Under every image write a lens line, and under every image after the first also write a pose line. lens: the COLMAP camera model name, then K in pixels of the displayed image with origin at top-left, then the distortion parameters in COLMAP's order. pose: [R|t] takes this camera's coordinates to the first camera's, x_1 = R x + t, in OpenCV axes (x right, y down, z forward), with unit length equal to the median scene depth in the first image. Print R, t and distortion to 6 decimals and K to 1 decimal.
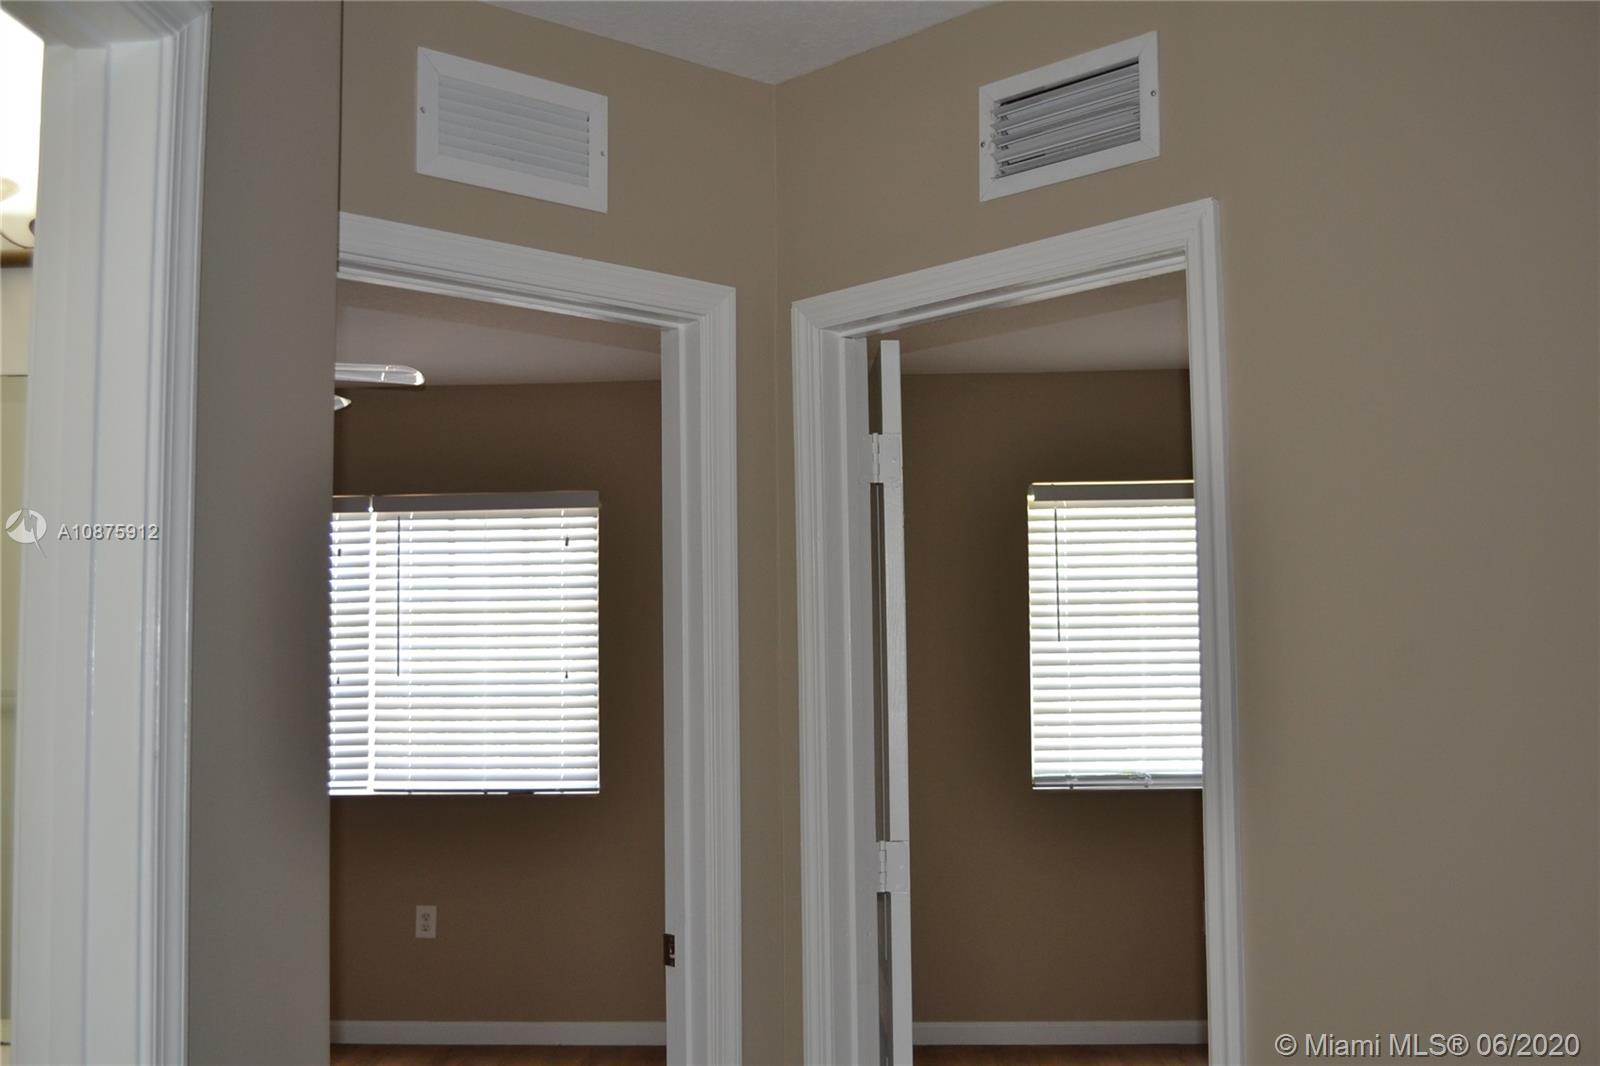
lens RADIAL K [[1589.0, 0, 796.1], [0, 1589.0, 541.5], [0, 0, 1]] dist [-0.065166, 0.000000]
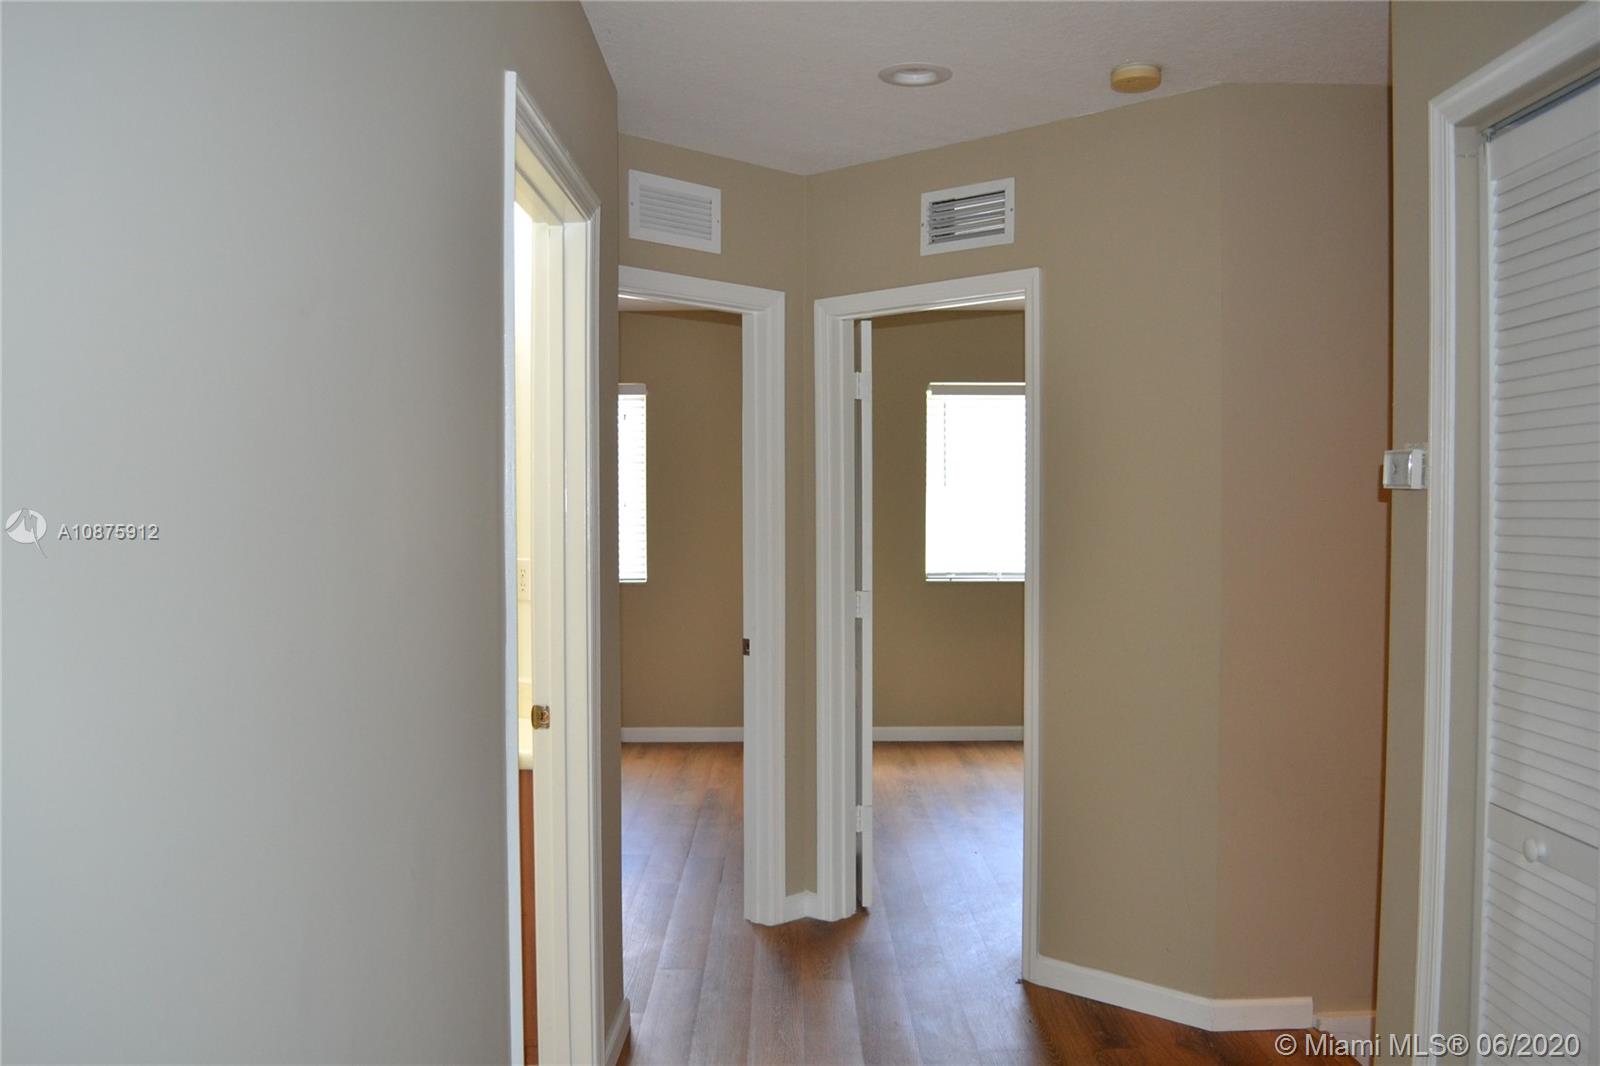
lens RADIAL K [[1280.4, 0, 804.5], [0, 1280.4, 529.3], [0, 0, 1]] dist [-0.081710, 0.008326]
pose [[0.997856, 0.008109, 0.064937, -0.109084], [-0.014424, 0.995143, 0.097372, -0.030891], [-0.063832, -0.098100, 0.993127, -0.498388]]
